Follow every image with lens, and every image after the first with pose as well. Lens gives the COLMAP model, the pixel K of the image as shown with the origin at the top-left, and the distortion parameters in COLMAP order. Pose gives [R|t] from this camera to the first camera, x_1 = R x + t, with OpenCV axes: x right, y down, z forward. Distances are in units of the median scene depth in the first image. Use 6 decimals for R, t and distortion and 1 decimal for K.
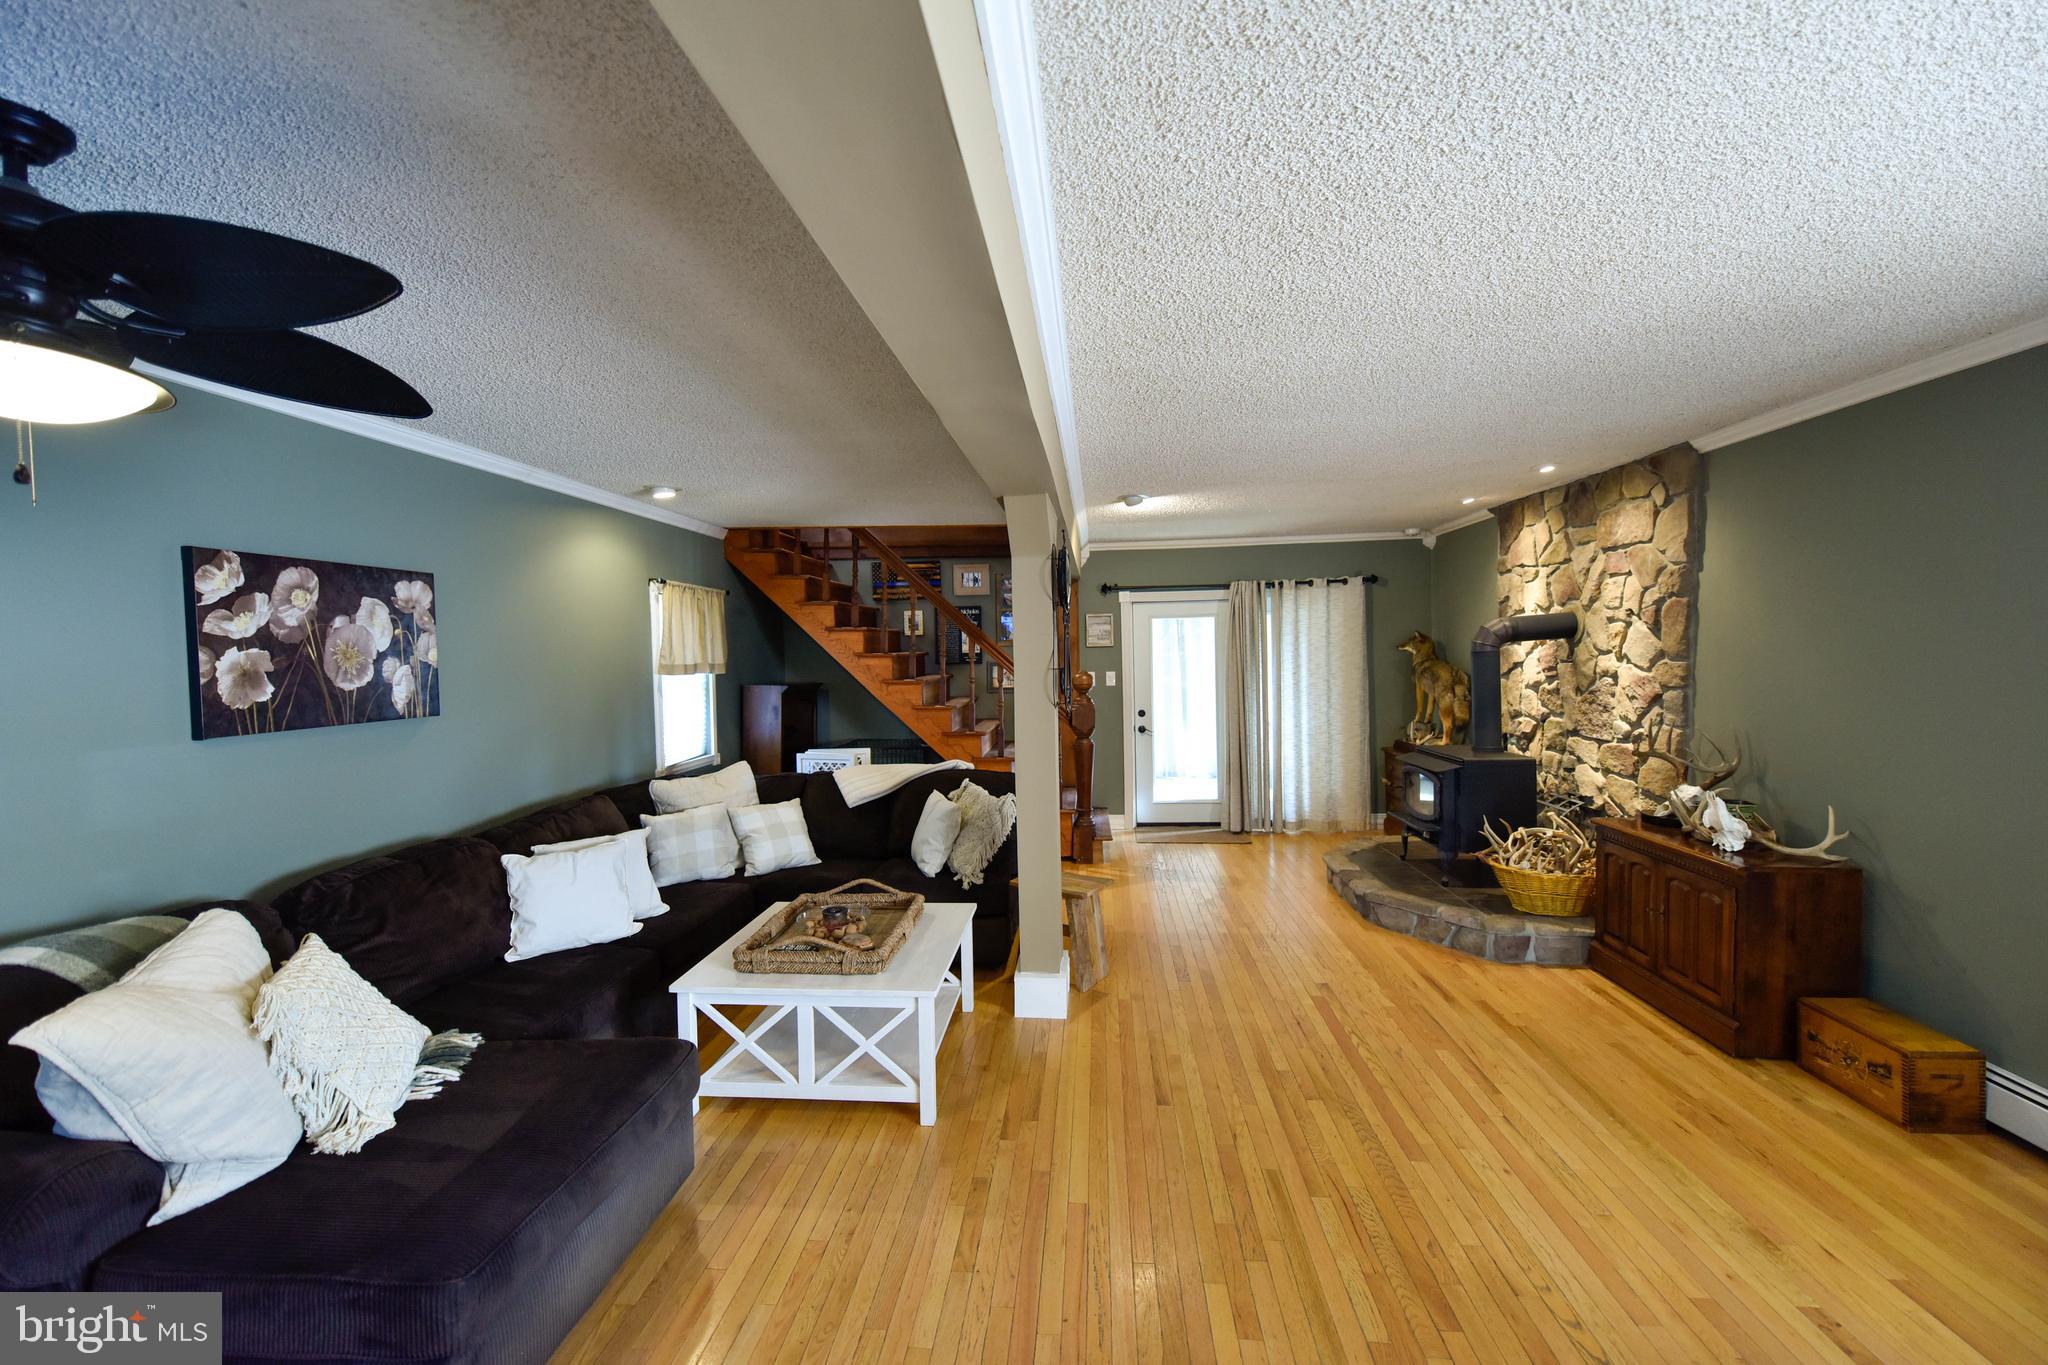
lens RADIAL K [[809.7, 0, 1023.9], [0, 809.7, 676.6], [0, 0, 1]] dist [0.016635, -0.004355]
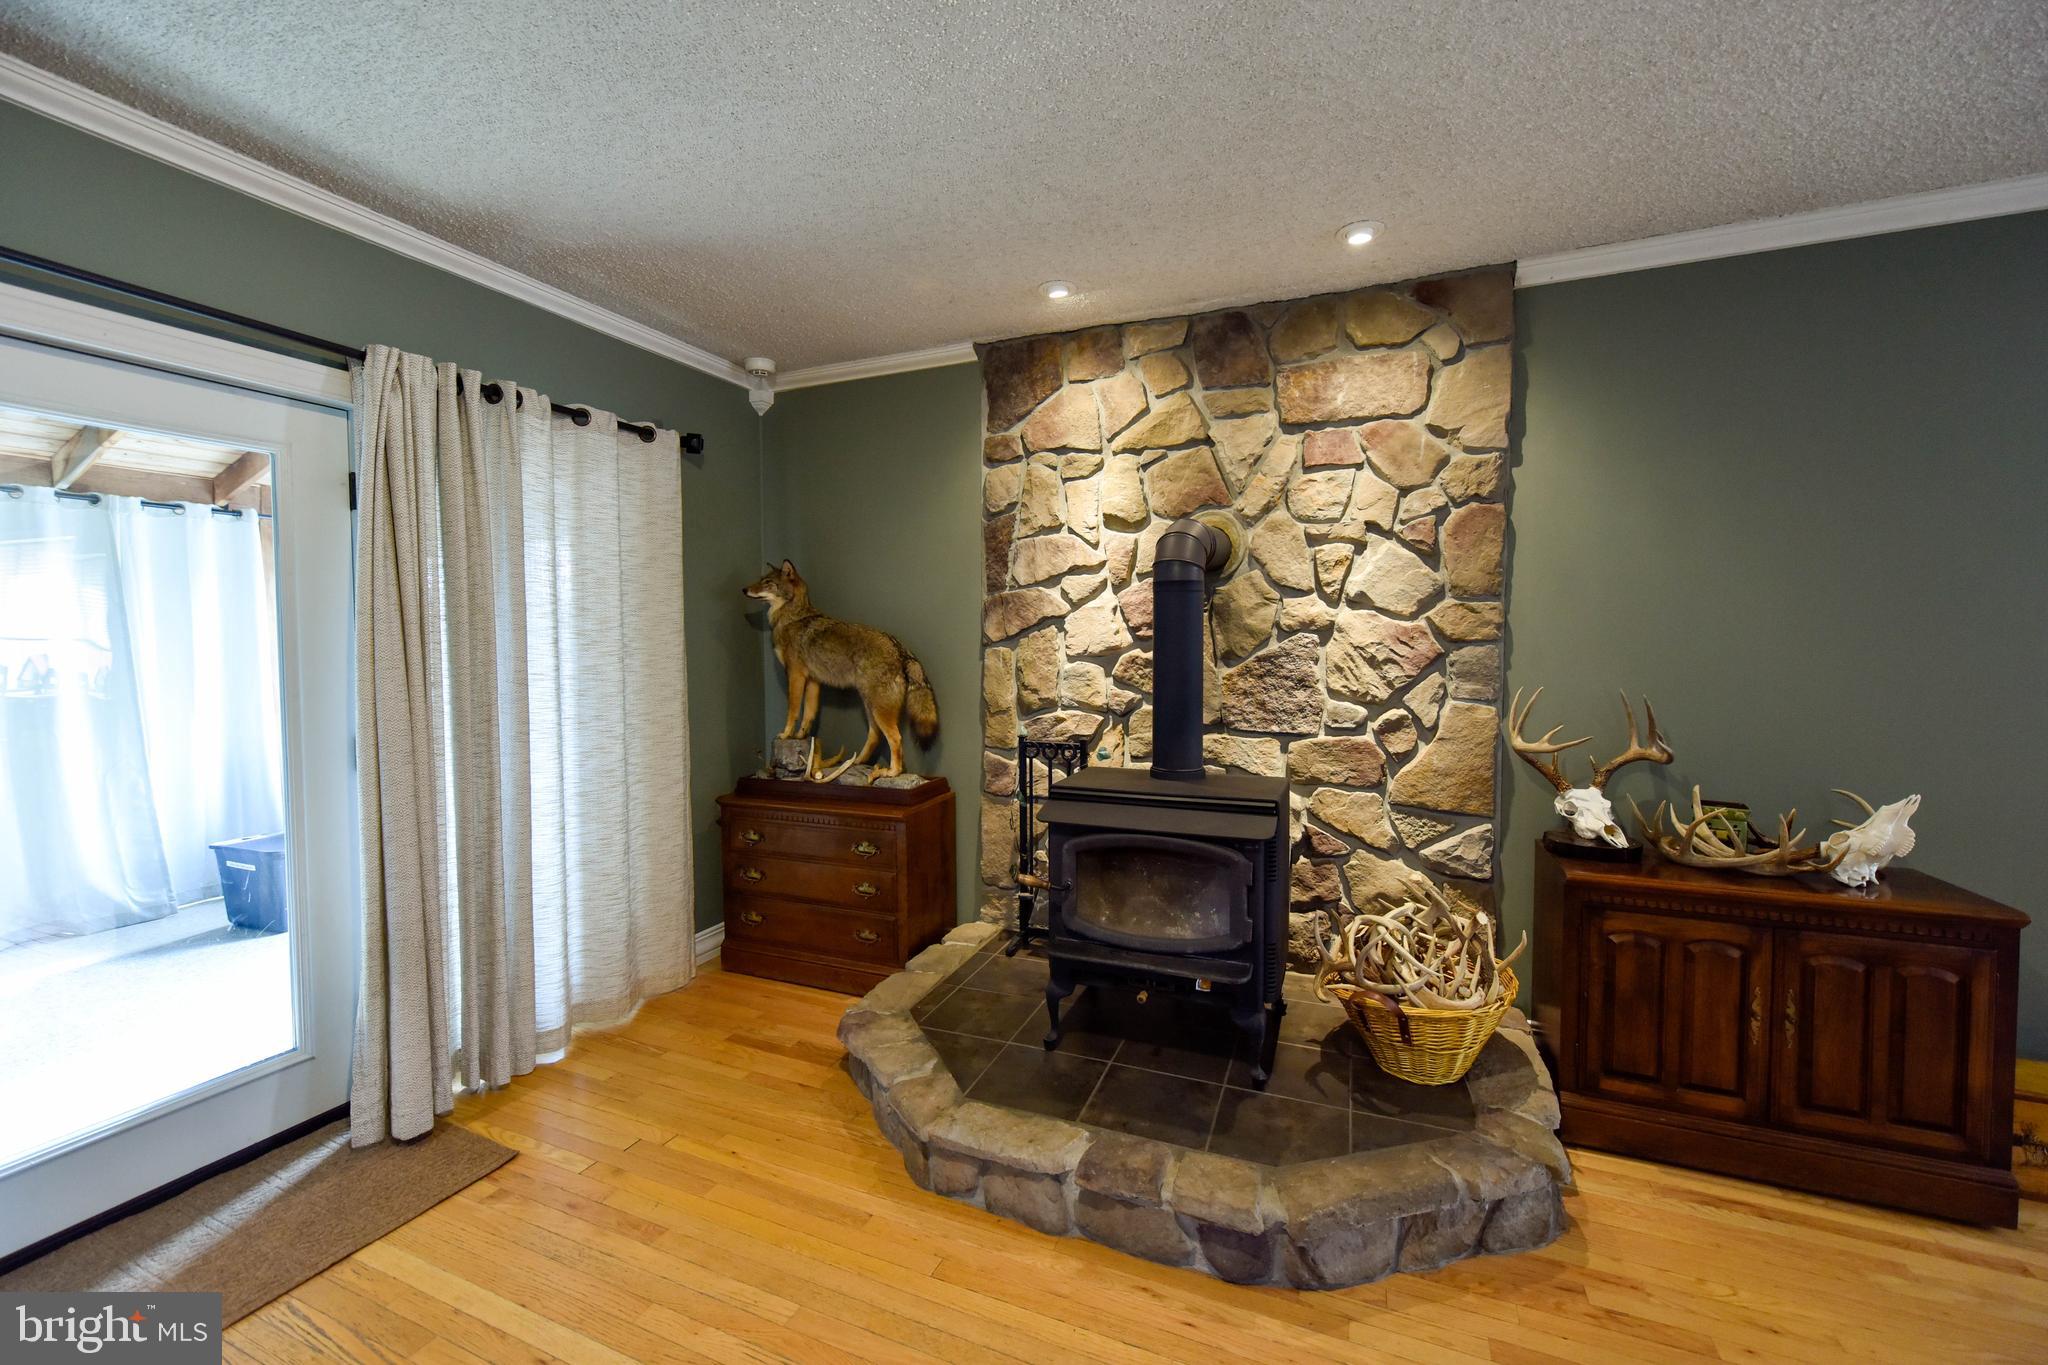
lens RADIAL K [[823.0, 0, 1024.9], [0, 823.0, 677.1], [0, 0, 1]] dist [0.001935, -0.000313]
pose [[0.312674, -0.023391, 0.949573, 0.053180], [0.027329, 0.999504, 0.015622, 0.020151], [-0.949467, 0.021067, 0.313158, 1.065605]]
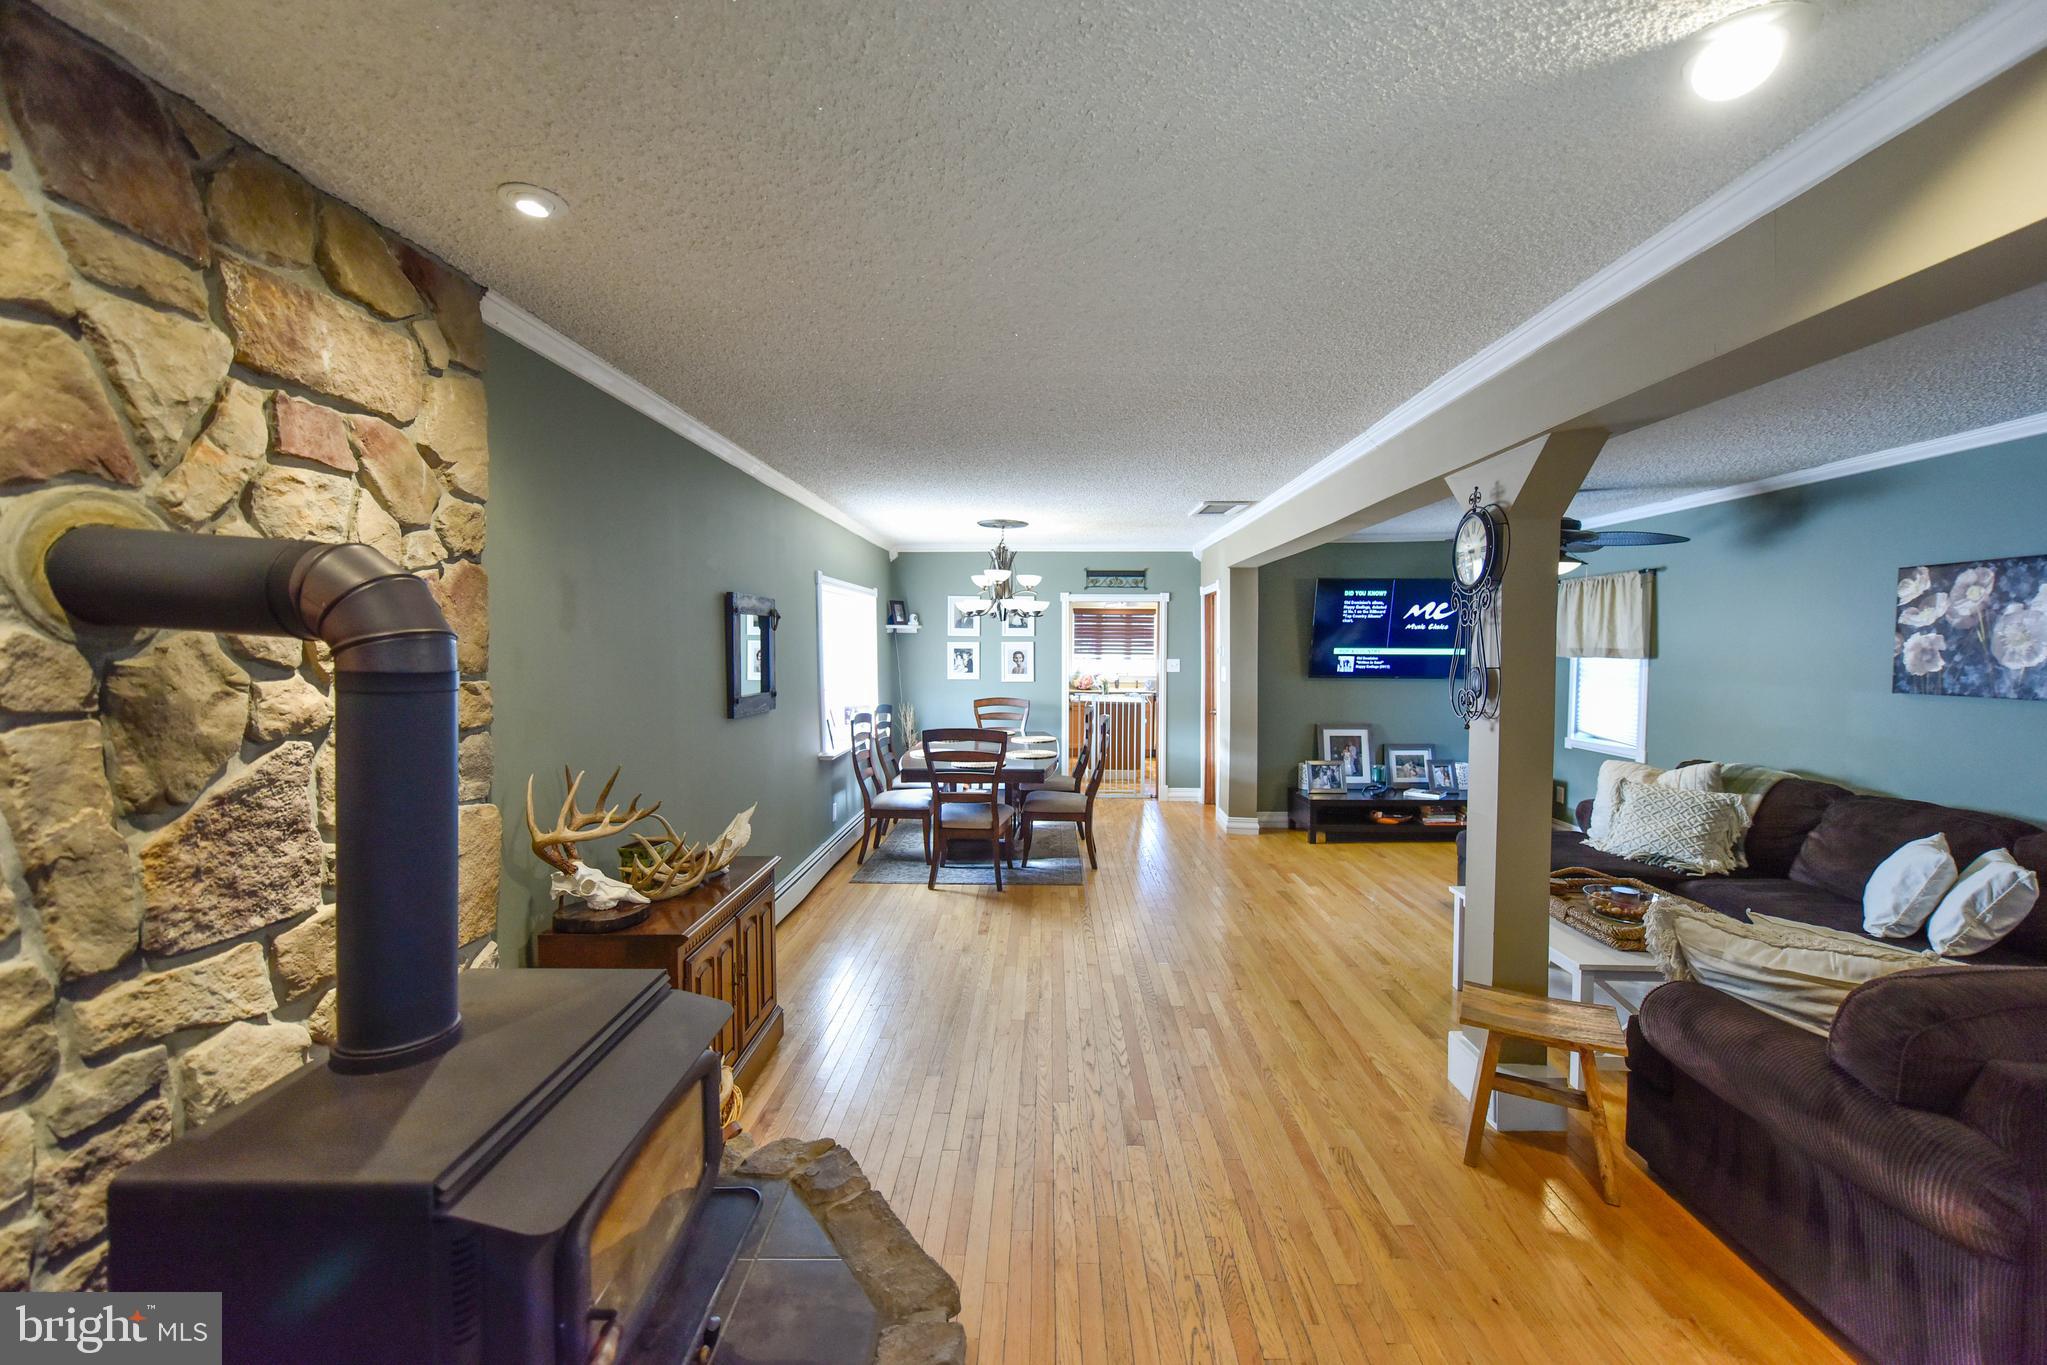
lens RADIAL K [[821.3, 0, 1027.4], [0, 821.3, 678.3], [0, 0, 1]] dist [0.006604, -0.000391]
pose [[-0.997779, 0.017498, -0.064269, 0.437679], [0.012673, 0.997123, 0.074735, -0.052558], [0.065392, 0.073755, -0.995130, 1.463152]]
